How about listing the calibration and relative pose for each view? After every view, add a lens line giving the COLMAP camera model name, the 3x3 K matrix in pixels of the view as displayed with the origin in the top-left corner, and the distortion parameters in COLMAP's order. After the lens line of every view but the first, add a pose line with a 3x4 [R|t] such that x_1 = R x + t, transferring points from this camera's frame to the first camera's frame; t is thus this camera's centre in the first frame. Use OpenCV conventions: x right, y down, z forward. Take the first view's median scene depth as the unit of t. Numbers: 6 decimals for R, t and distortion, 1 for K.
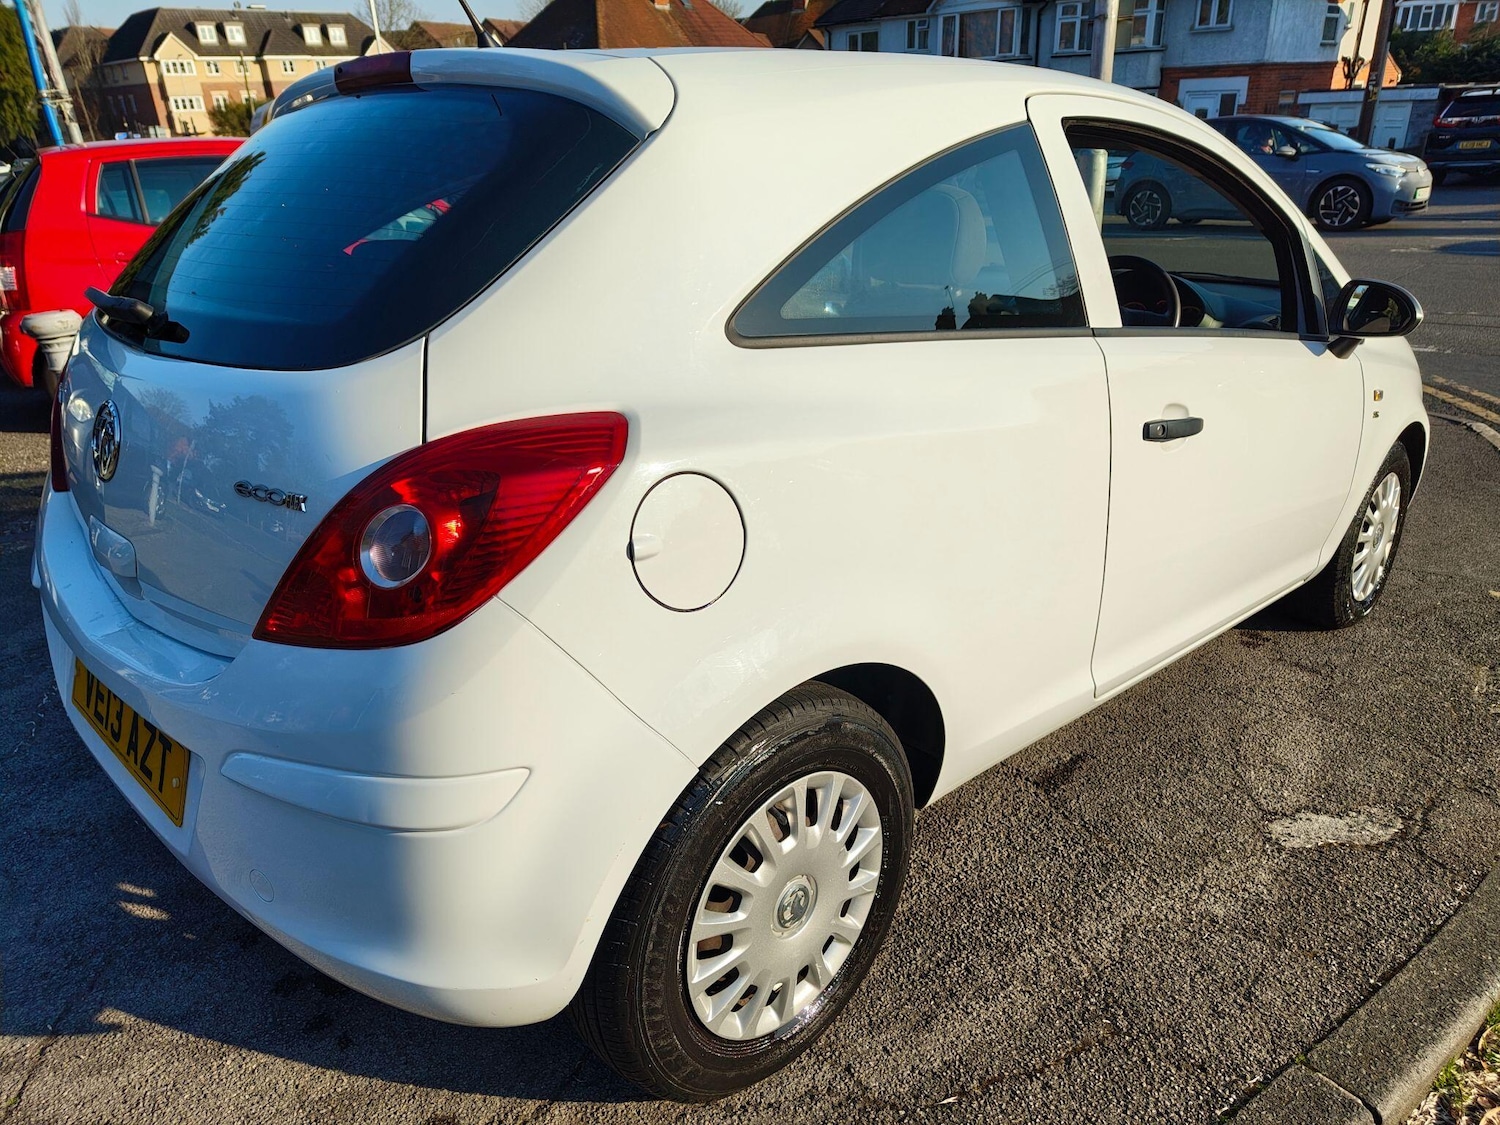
lens RADIAL K [[1010.6, 0, 750.0], [0, 1010.6, 562.5], [0, 0, 1]] dist [0.010137, -0.003001]
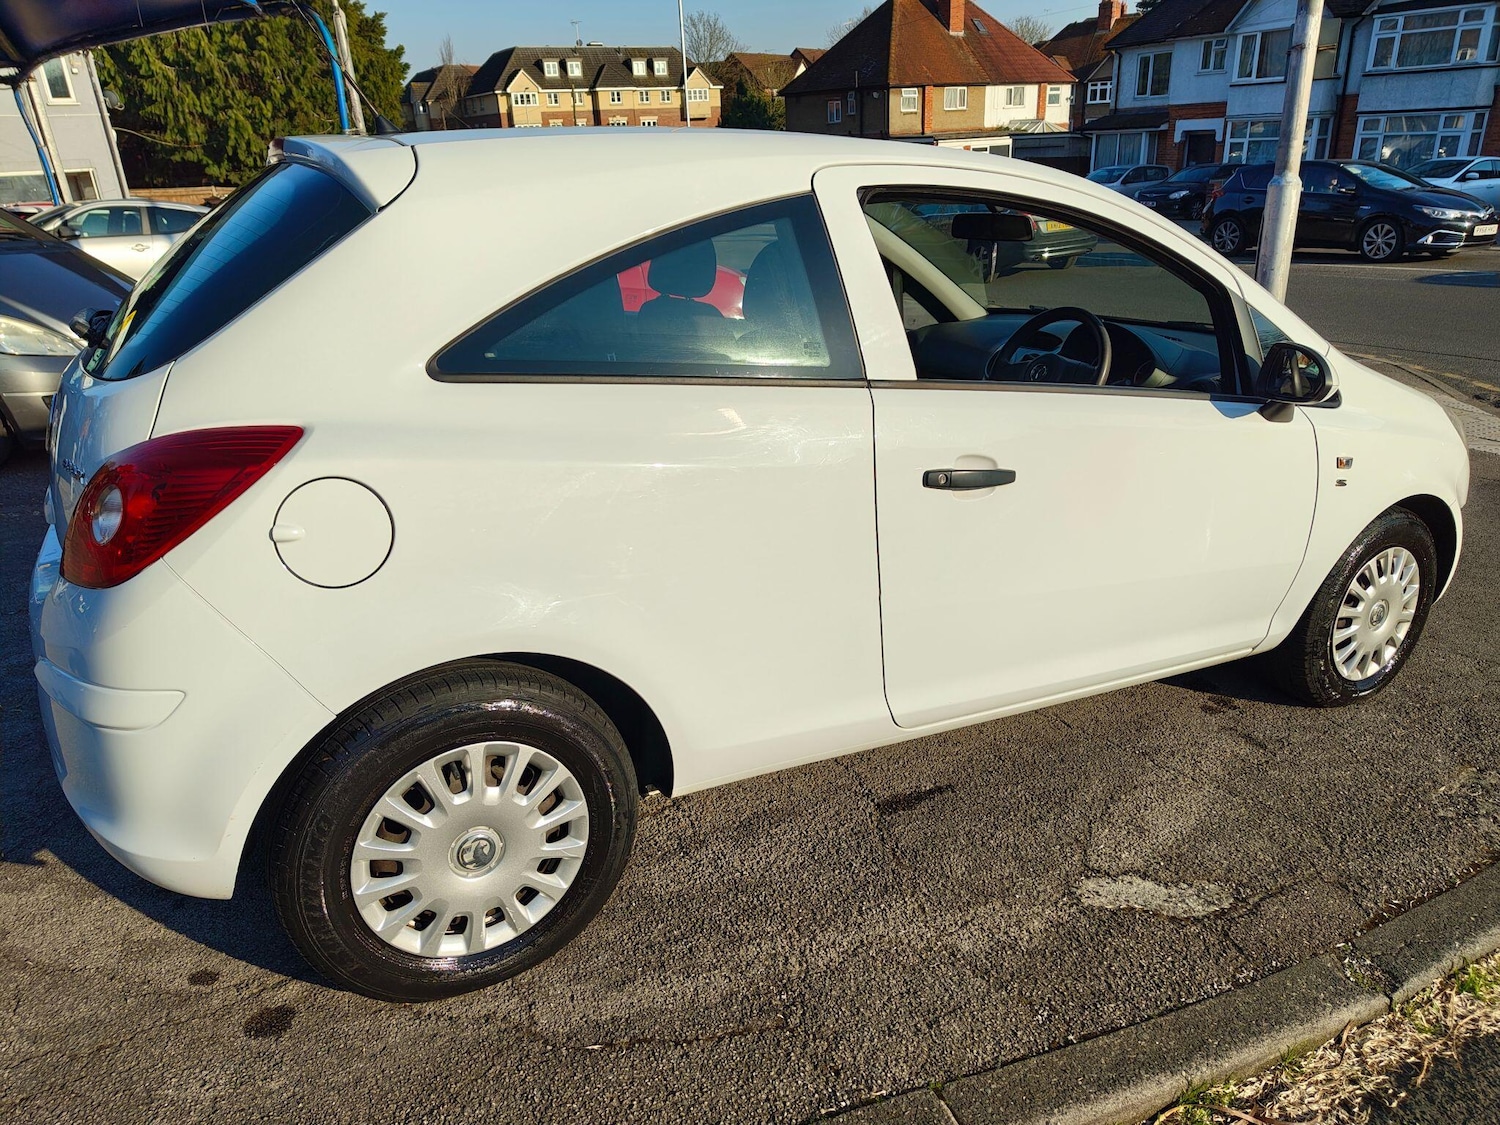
lens RADIAL K [[994.2, 0, 749.6], [0, 994.2, 552.7], [0, 0, 1]] dist [0.009565, 0.001980]
pose [[0.965681, 0.096618, -0.241092, 0.474030], [-0.101992, 0.994736, -0.009884, -0.023340], [0.238868, 0.034134, 0.970452, -0.052314]]
